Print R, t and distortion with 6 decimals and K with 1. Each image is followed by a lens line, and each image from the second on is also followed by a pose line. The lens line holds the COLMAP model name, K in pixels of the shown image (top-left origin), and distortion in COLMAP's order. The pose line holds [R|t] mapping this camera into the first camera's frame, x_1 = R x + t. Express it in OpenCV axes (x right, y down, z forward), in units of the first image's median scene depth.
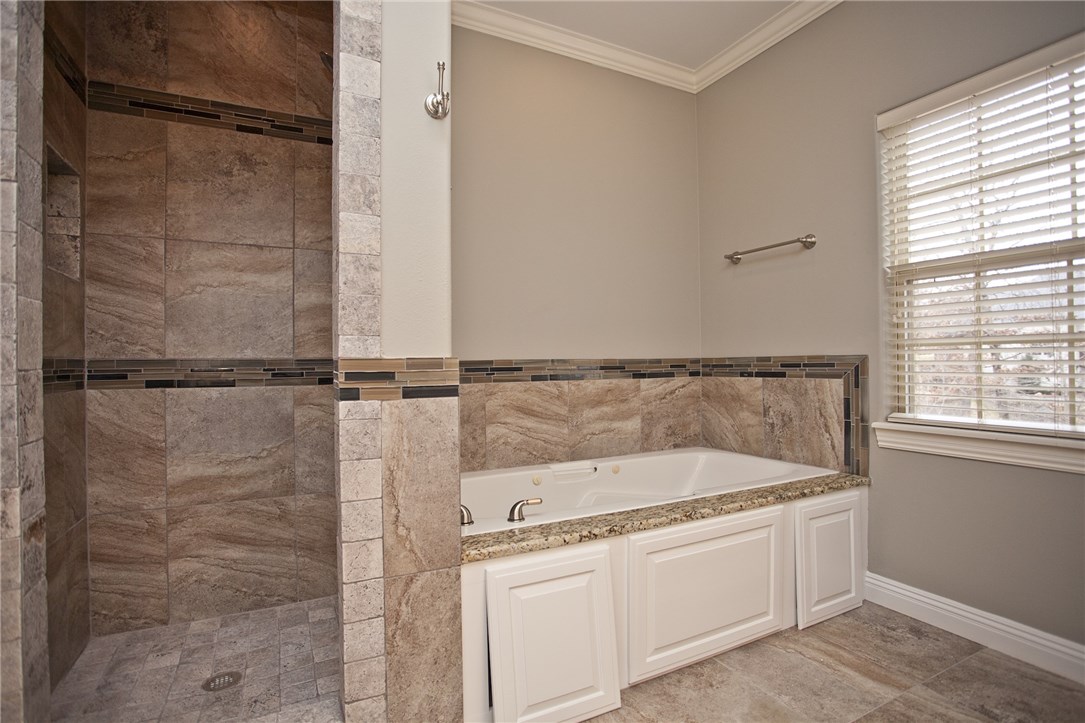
lens RADIAL K [[535.6, 0, 551.9], [0, 535.6, 361.2], [0, 0, 1]] dist [-0.057195, 0.020273]
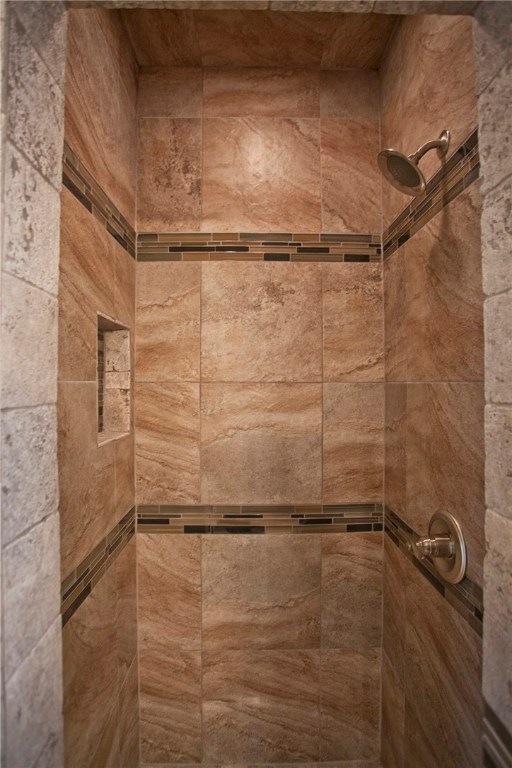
lens RADIAL K [[379.1, 0, 257.1], [0, 379.1, 384.4], [0, 0, 1]] dist [-0.057195, 0.020273]
pose [[0.899916, -0.005113, -0.436034, -0.329609], [-0.001072, 0.999902, -0.013937, -0.215456], [0.436062, 0.013009, 0.899822, 0.398807]]
